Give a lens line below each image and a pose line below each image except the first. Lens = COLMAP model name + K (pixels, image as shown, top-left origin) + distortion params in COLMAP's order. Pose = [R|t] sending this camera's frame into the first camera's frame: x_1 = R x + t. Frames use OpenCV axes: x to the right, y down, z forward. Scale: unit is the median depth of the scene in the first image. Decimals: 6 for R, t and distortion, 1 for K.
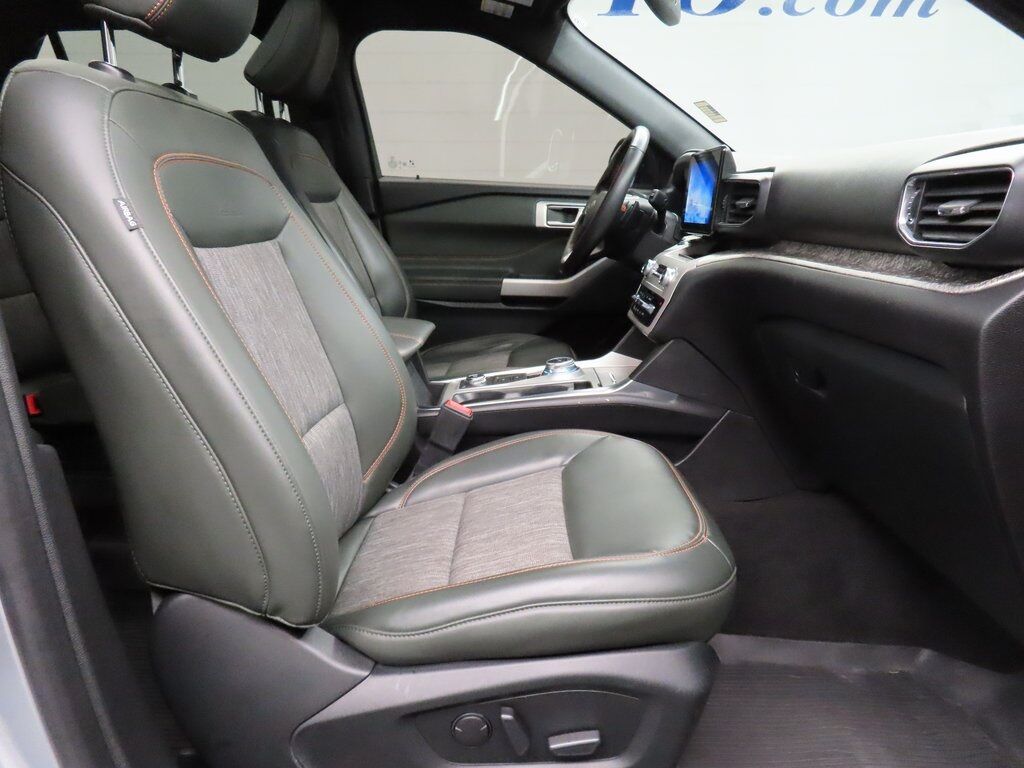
lens RADIAL K [[731.7, 0, 512.0], [0, 731.7, 384.0], [0, 0, 1]] dist [-0.009732, 0.003458]
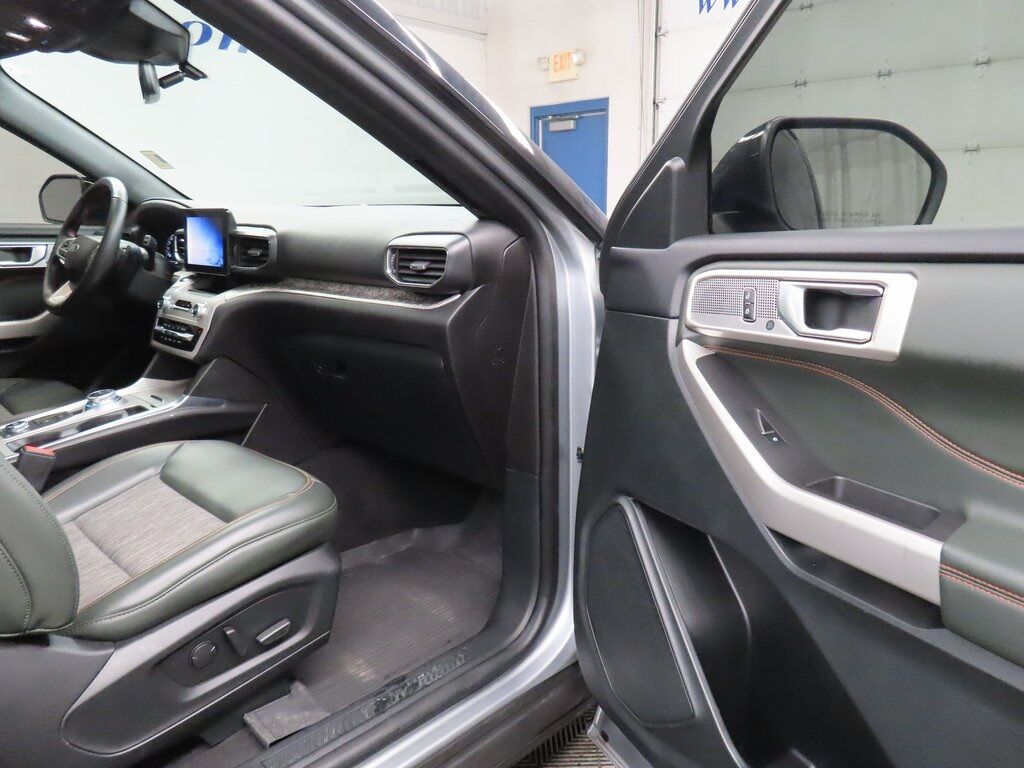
lens RADIAL K [[731.7, 0, 512.0], [0, 731.7, 384.0], [0, 0, 1]] dist [-0.009732, 0.003458]
pose [[0.687155, -0.182337, 0.703258, -0.374640], [0.183211, 0.980199, 0.075125, -0.019757], [-0.703031, 0.077222, 0.706954, -0.303307]]
